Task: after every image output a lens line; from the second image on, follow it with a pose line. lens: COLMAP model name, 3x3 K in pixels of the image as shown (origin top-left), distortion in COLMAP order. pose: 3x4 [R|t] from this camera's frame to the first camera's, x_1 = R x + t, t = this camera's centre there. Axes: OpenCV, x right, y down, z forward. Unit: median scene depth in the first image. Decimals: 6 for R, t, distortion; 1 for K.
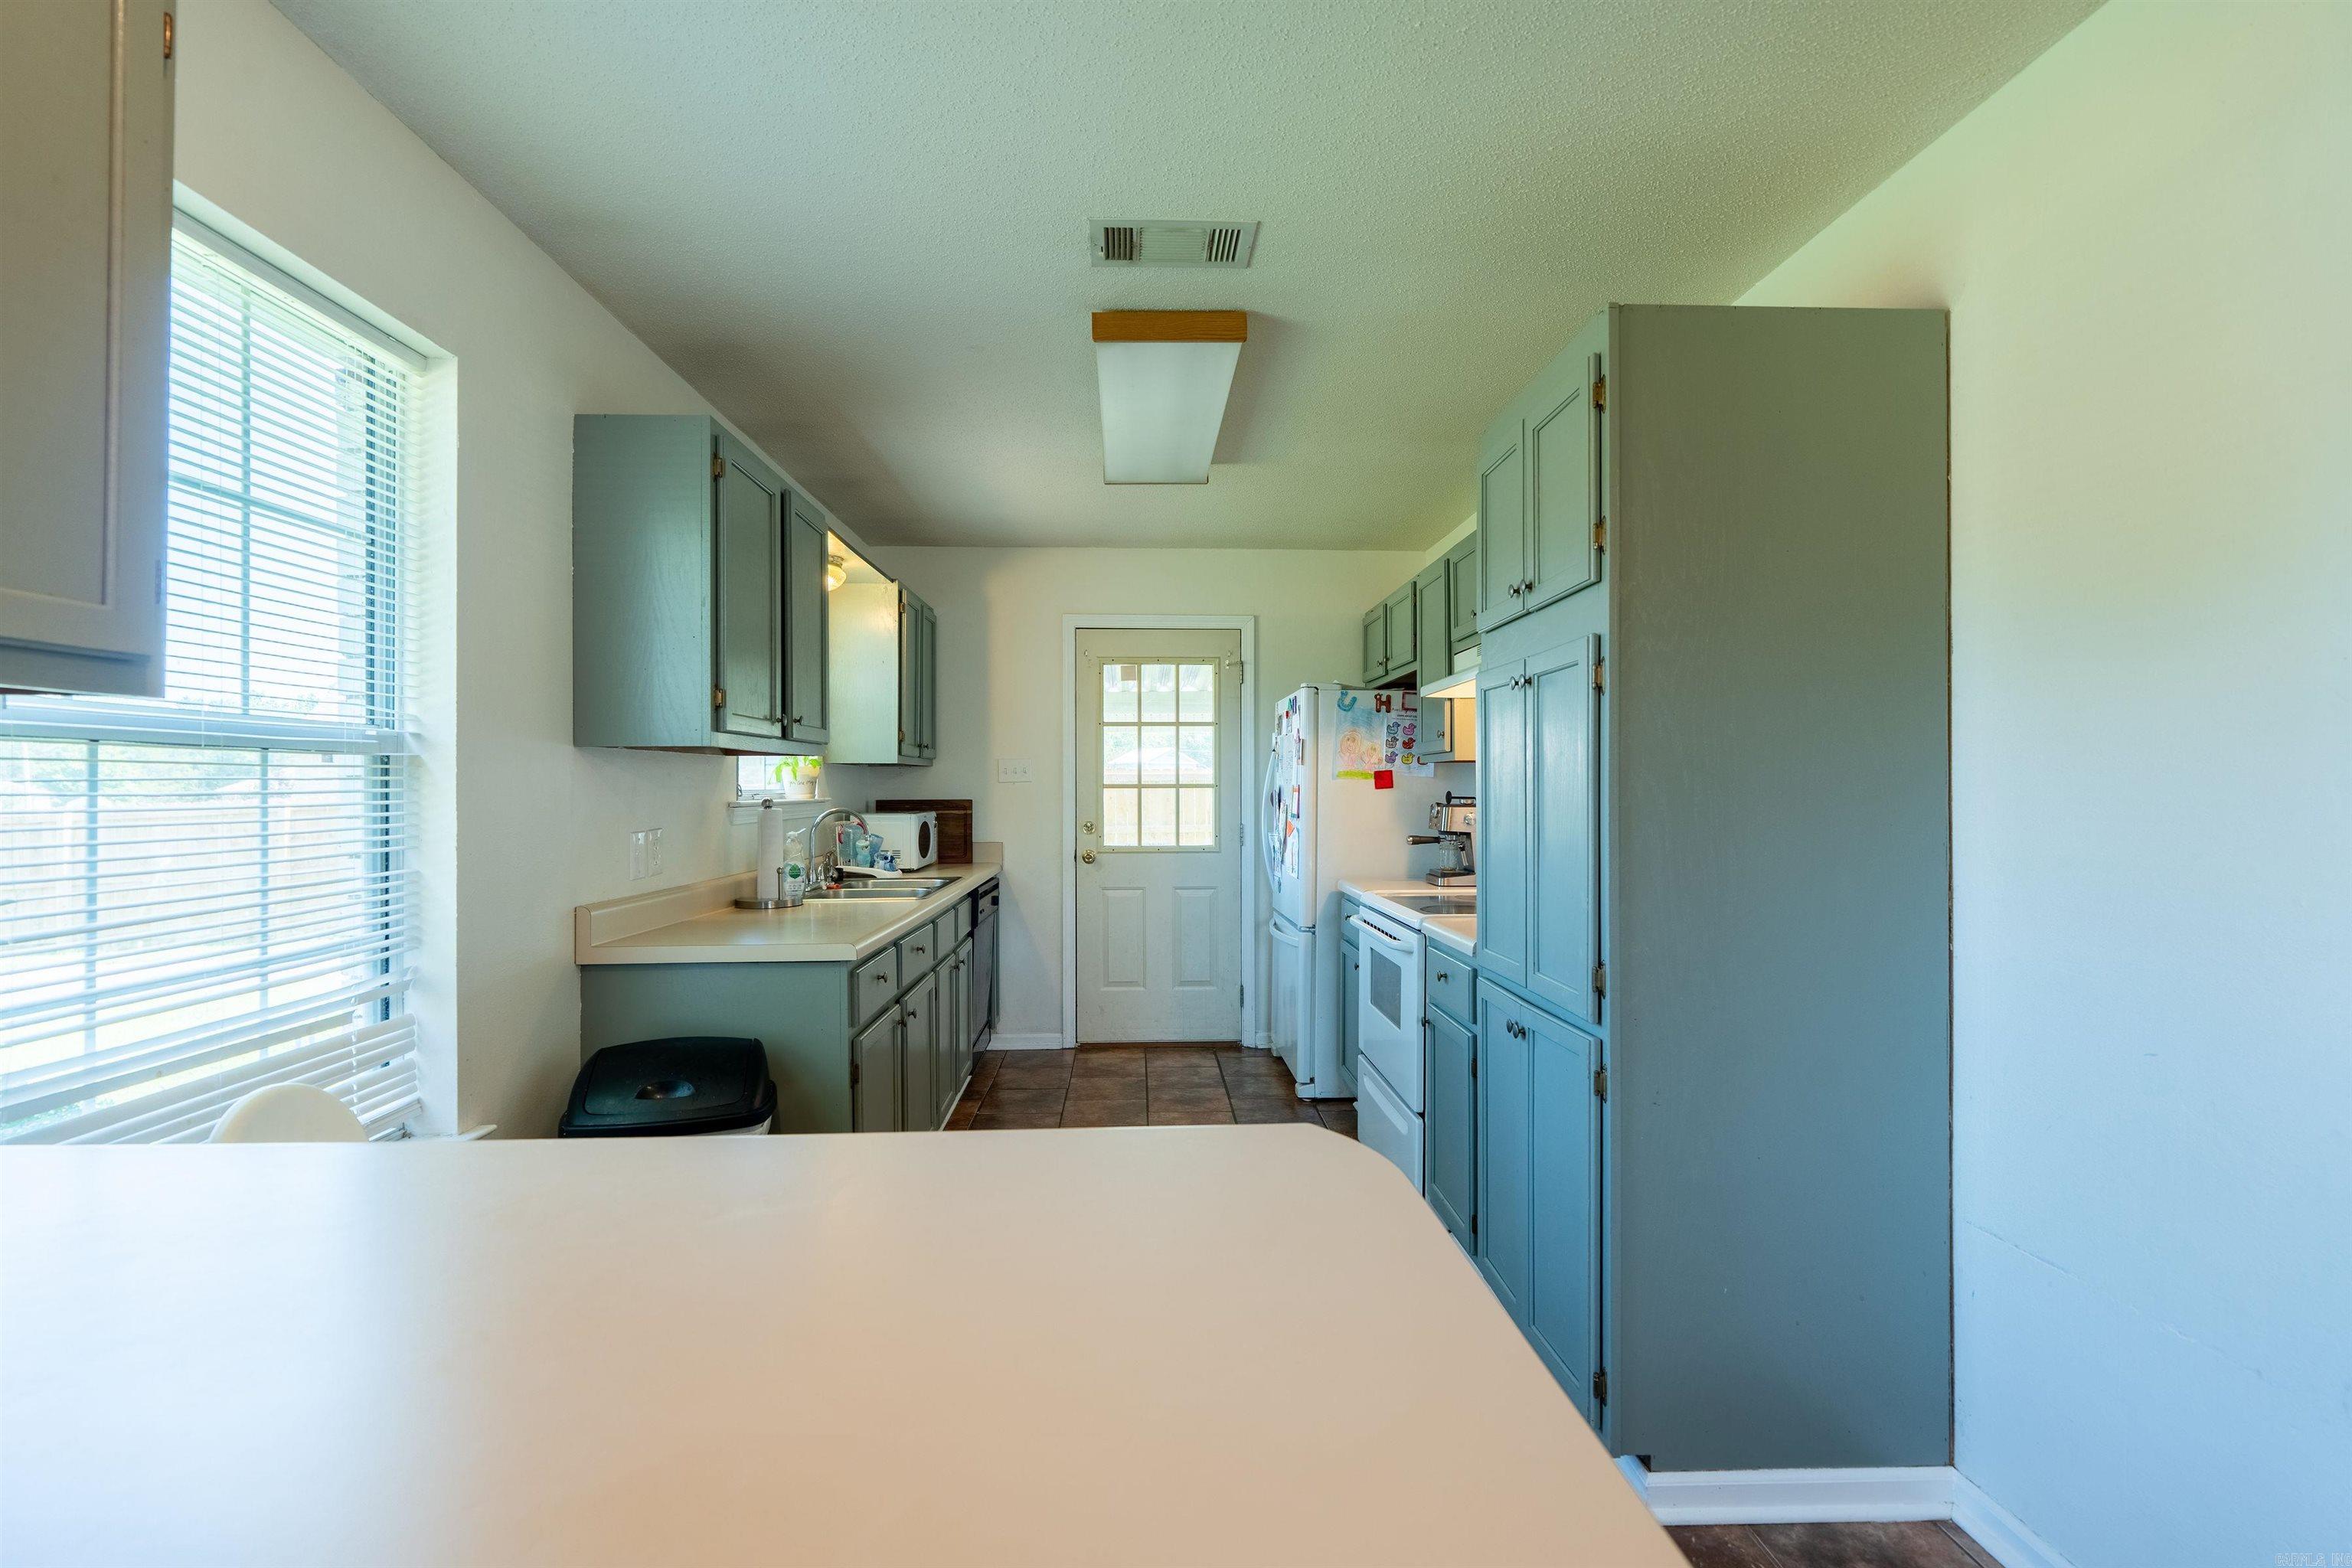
lens RADIAL K [[1062.2, 0, 1176.2], [0, 1062.2, 781.7], [0, 0, 1]] dist [-0.002562, 0.001287]
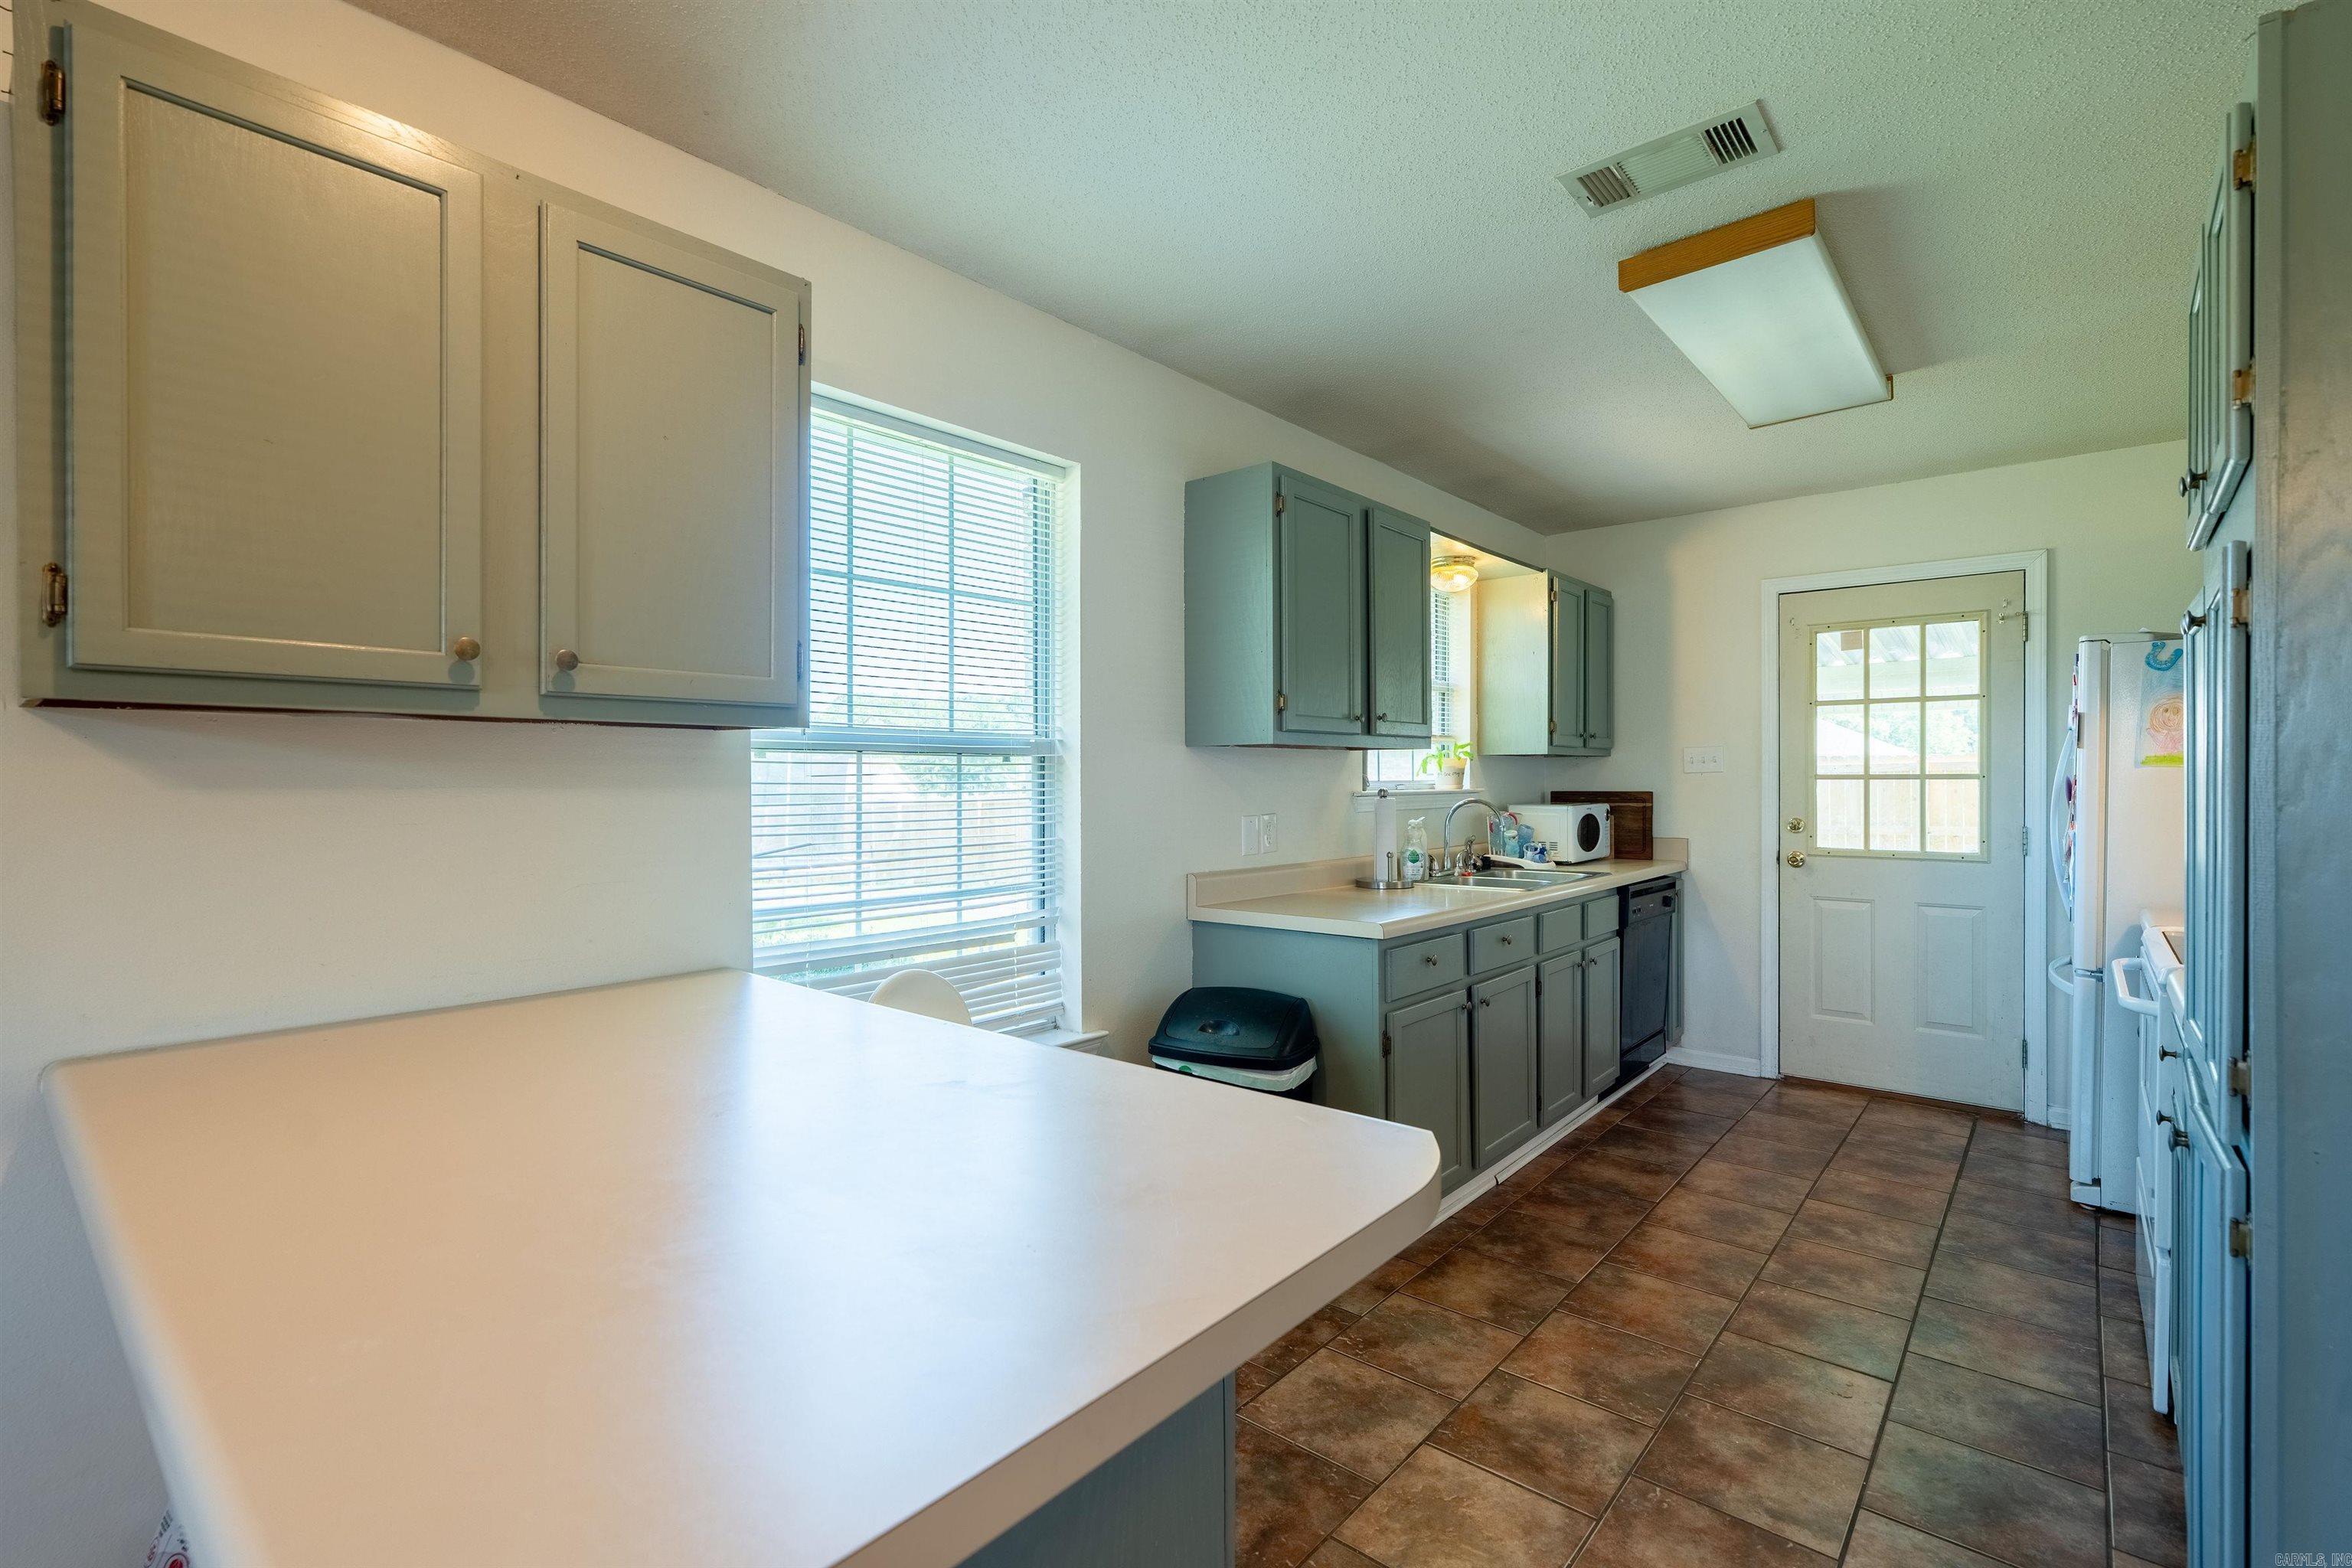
lens RADIAL K [[1062.2, 0, 1166.4], [0, 1062.2, 781.2], [0, 0, 1]] dist [-0.002562, 0.001287]
pose [[0.728203, 0.002291, -0.685358, 0.203301], [0.003492, 0.999969, 0.007053, -0.000509], [0.685353, -0.007530, 0.728173, 0.046360]]
